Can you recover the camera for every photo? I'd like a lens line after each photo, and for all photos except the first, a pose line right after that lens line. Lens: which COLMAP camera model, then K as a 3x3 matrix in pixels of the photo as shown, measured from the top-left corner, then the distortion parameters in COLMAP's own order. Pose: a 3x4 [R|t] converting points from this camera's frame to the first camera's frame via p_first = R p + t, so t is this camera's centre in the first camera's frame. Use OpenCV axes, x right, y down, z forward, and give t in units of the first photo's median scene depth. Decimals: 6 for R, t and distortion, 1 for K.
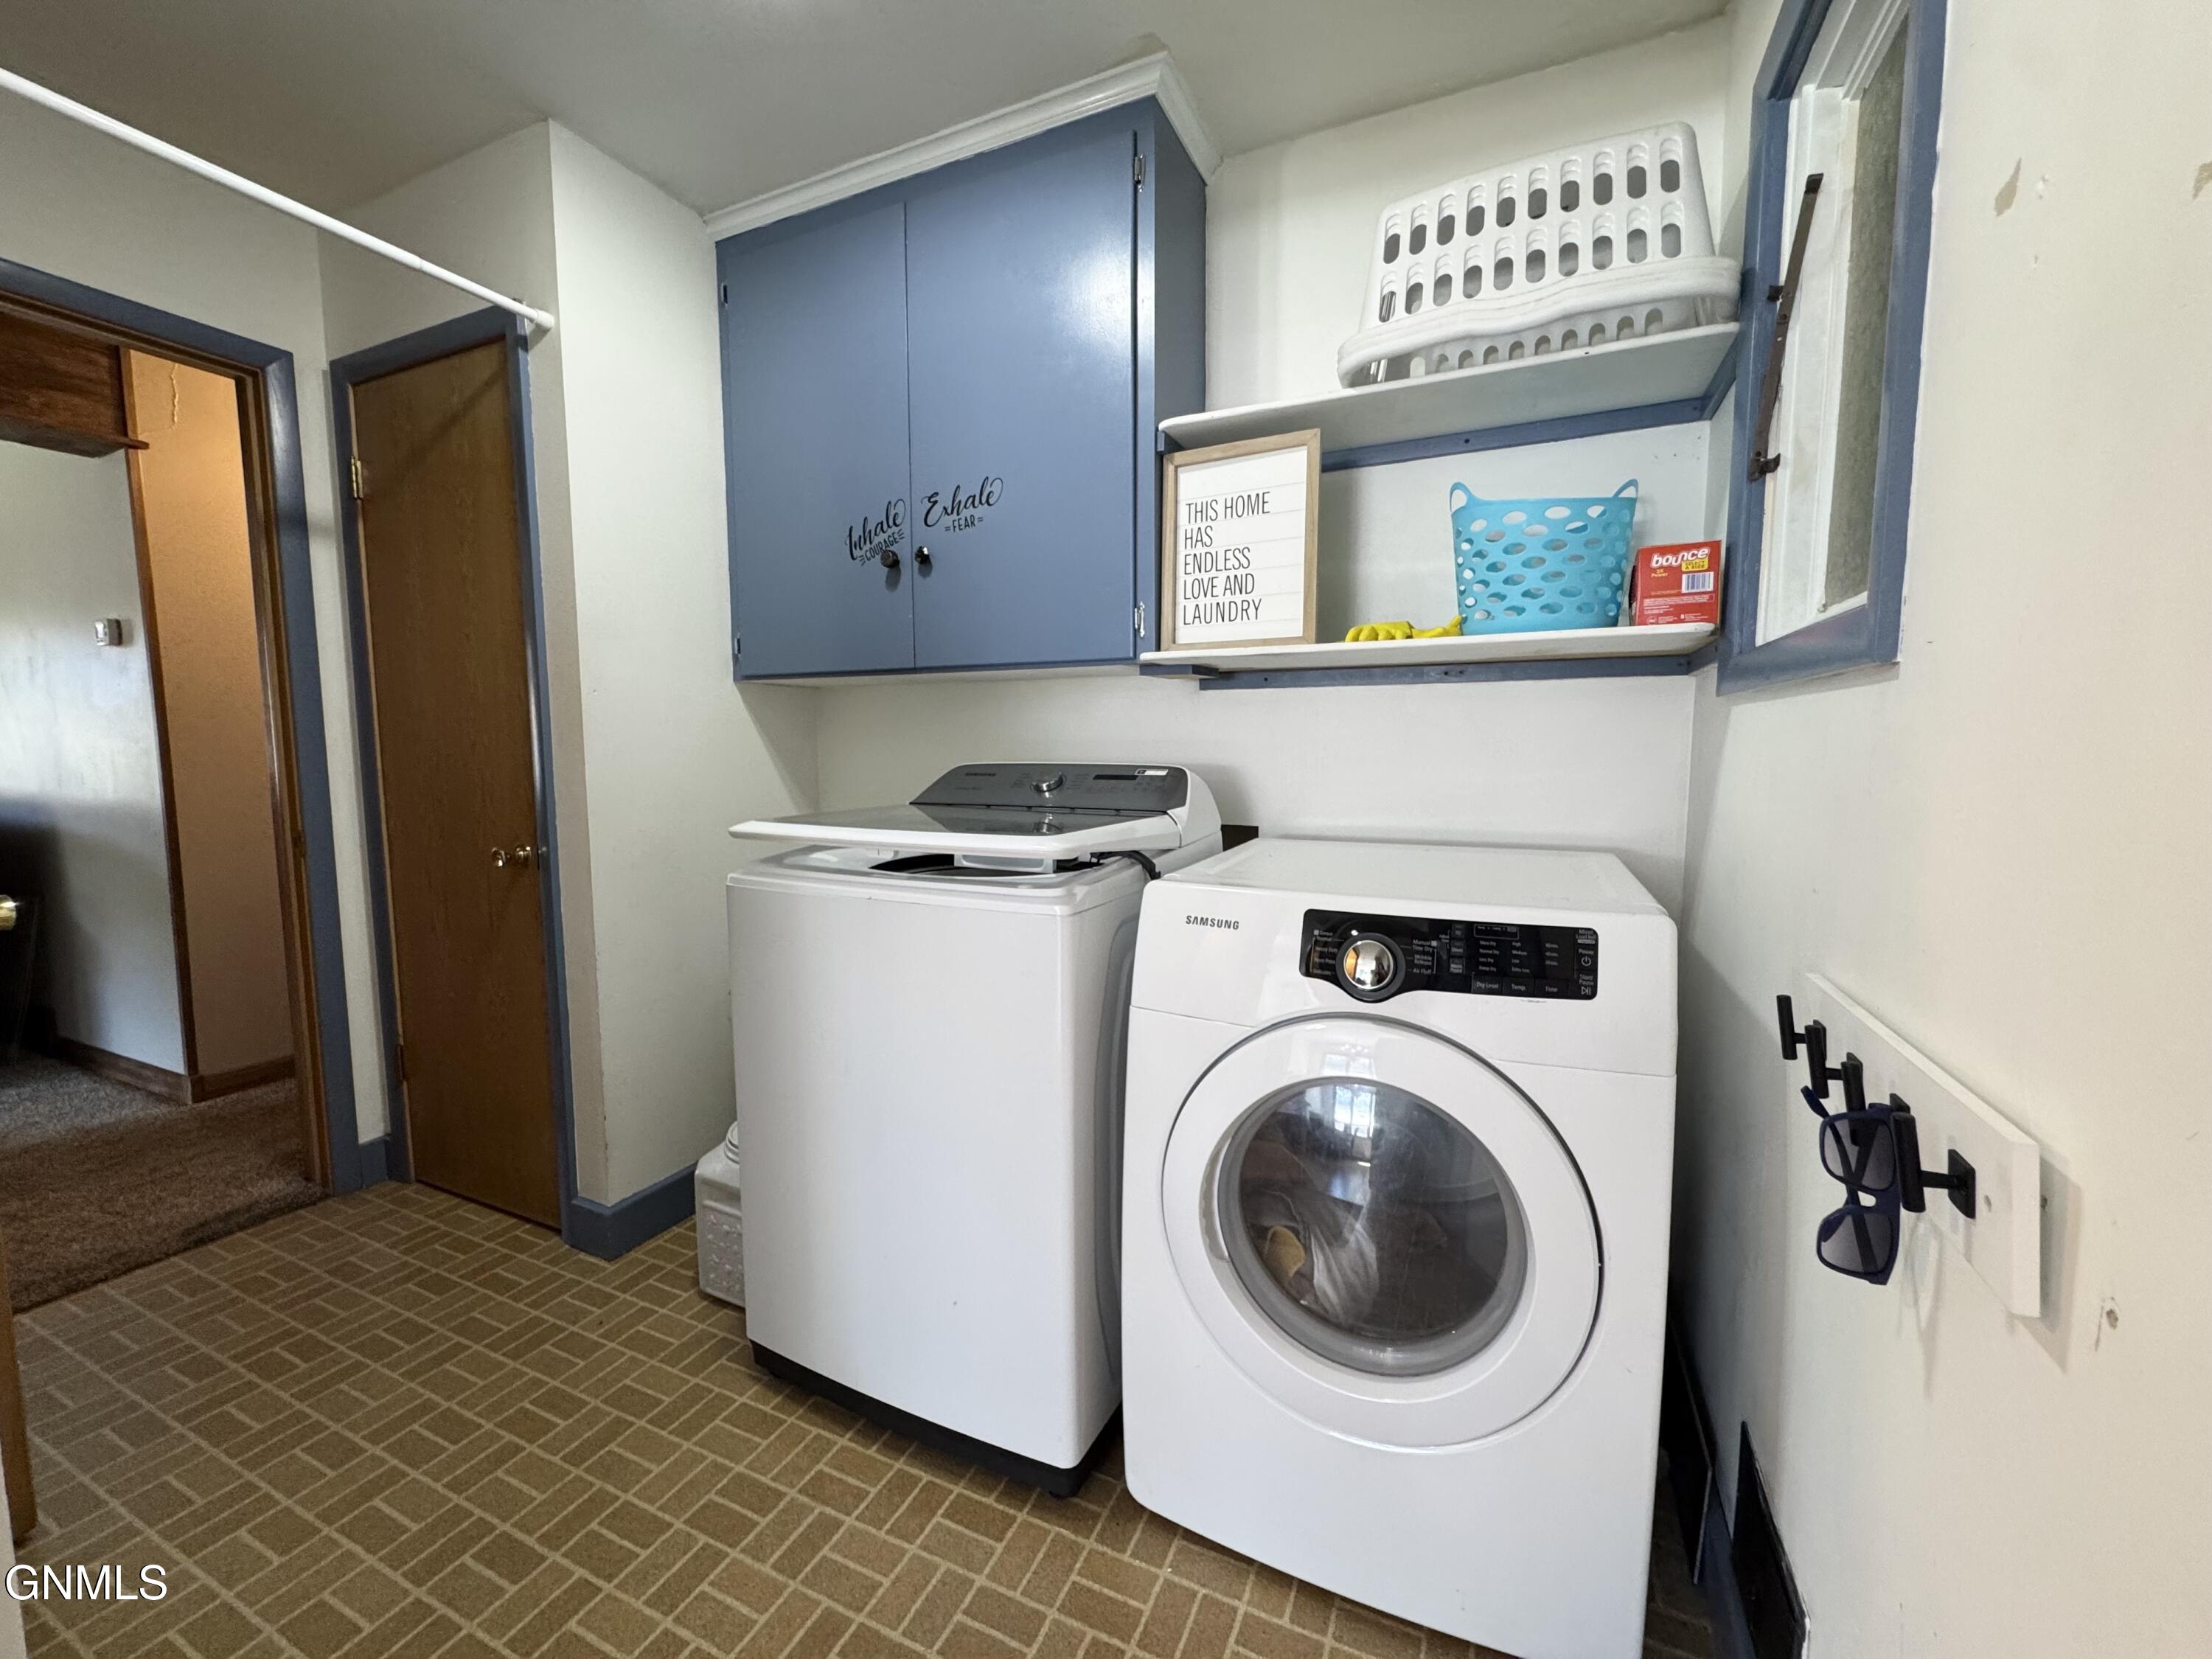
lens RADIAL K [[884.8, 0, 1115.7], [0, 884.8, 828.0], [0, 0, 1]] dist [-0.004363, 0.000446]
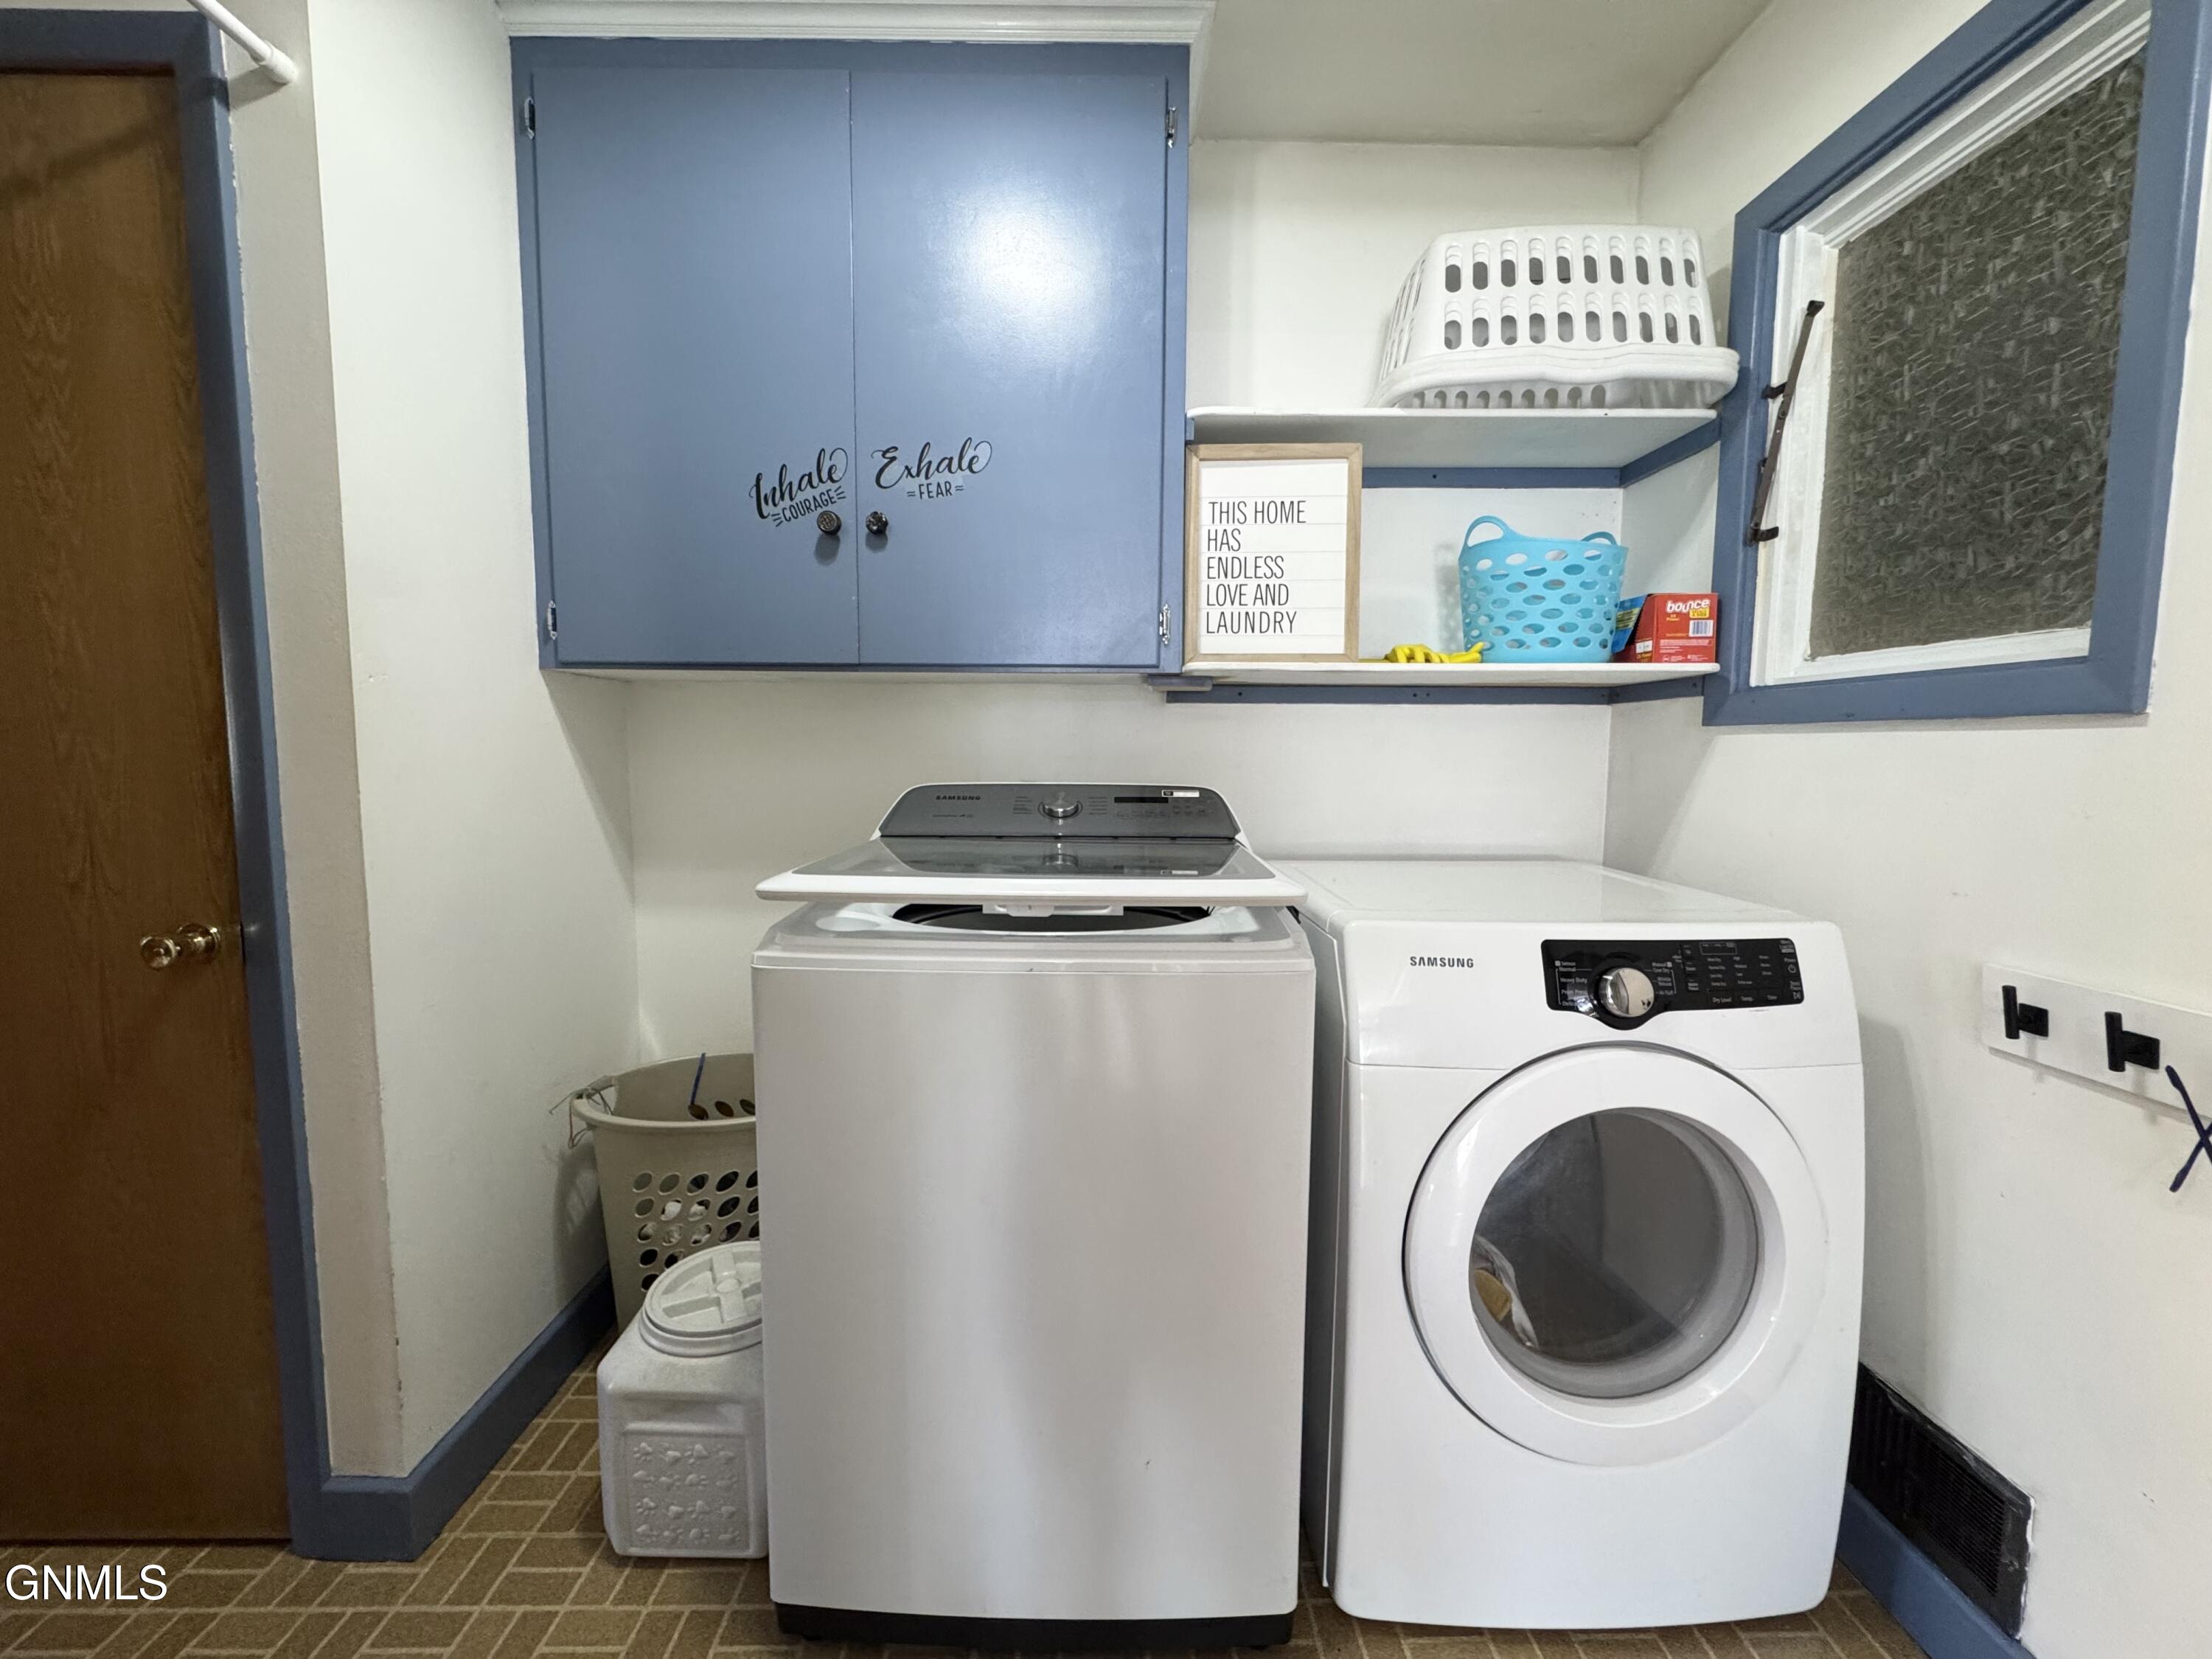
lens RADIAL K [[884.8, 0, 1103.5], [0, 884.8, 827.9], [0, 0, 1]] dist [-0.004363, 0.000446]
pose [[0.902728, -0.030456, 0.429133, -0.438657], [0.032751, 0.999461, 0.002036, -0.034183], [-0.428964, 0.012216, 0.903239, 0.227844]]
